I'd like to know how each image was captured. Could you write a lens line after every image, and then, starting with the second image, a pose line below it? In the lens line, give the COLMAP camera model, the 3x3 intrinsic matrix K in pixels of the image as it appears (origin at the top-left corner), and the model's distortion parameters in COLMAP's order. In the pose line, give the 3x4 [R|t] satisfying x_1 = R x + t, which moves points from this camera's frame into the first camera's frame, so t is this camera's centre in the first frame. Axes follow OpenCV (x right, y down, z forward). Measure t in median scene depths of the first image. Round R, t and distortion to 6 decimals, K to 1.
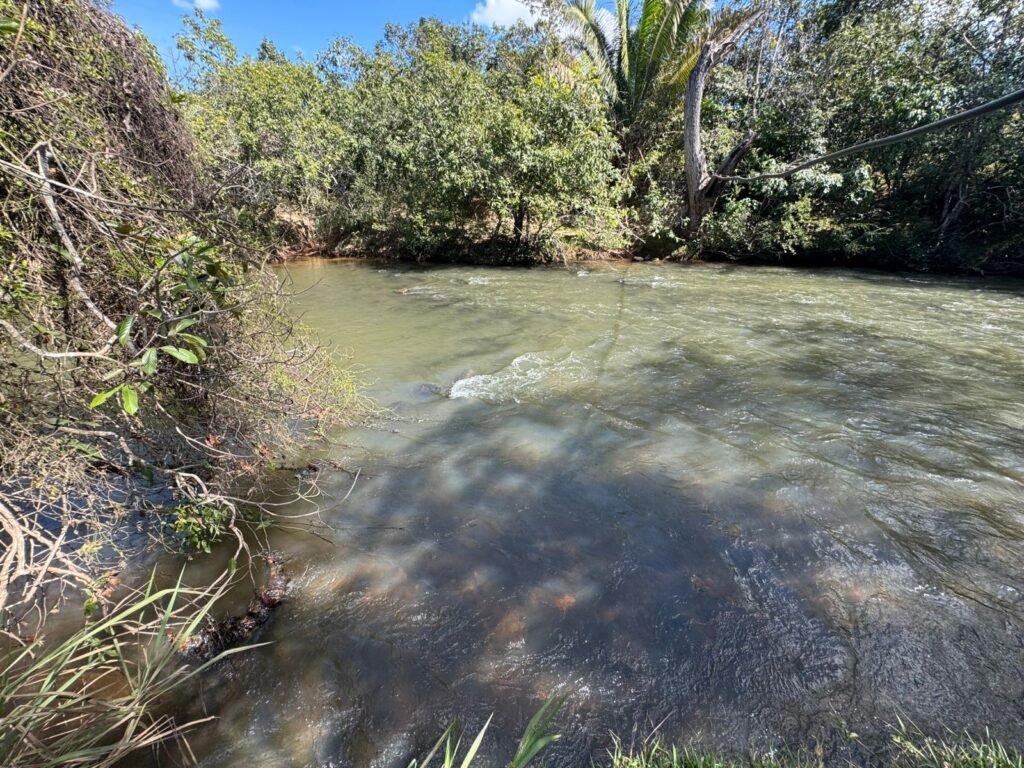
lens RADIAL K [[412.0, 0, 512.0], [0, 412.0, 384.0], [0, 0, 1]] dist [-0.001583, 0.000335]
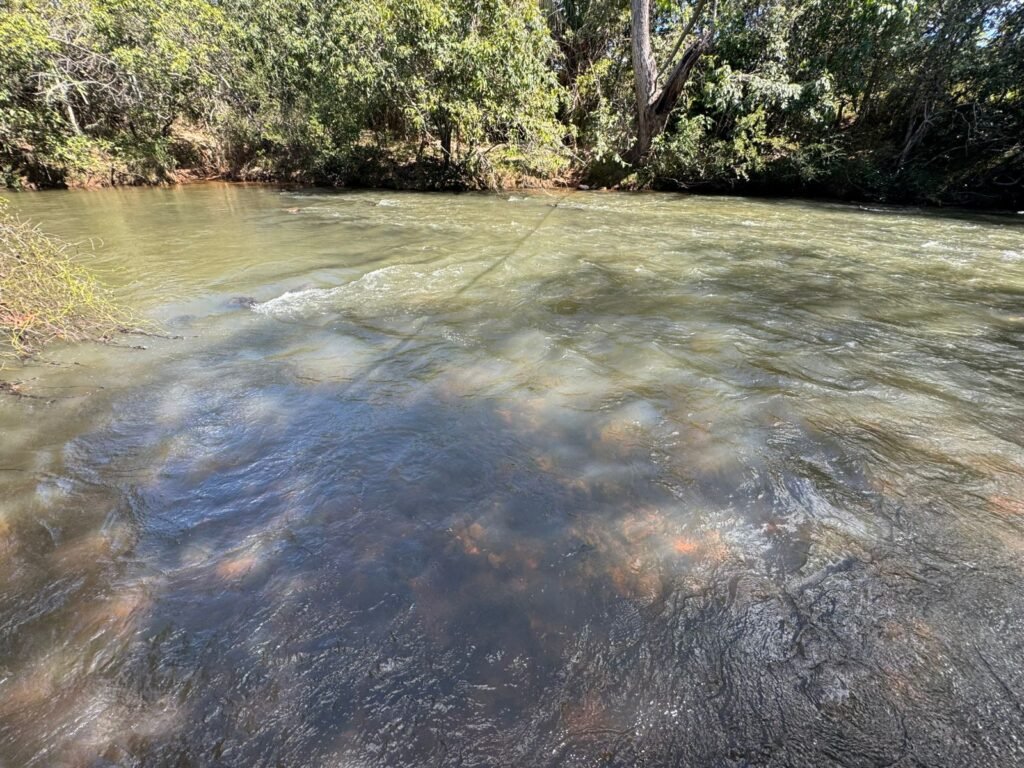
lens RADIAL K [[412.0, 0, 512.0], [0, 412.0, 384.0], [0, 0, 1]] dist [-0.001583, 0.000335]
pose [[0.998534, -0.011352, 0.052920, 0.112570], [0.005775, 0.994523, 0.104359, 0.035853], [-0.053815, -0.103900, 0.993131, 0.075653]]
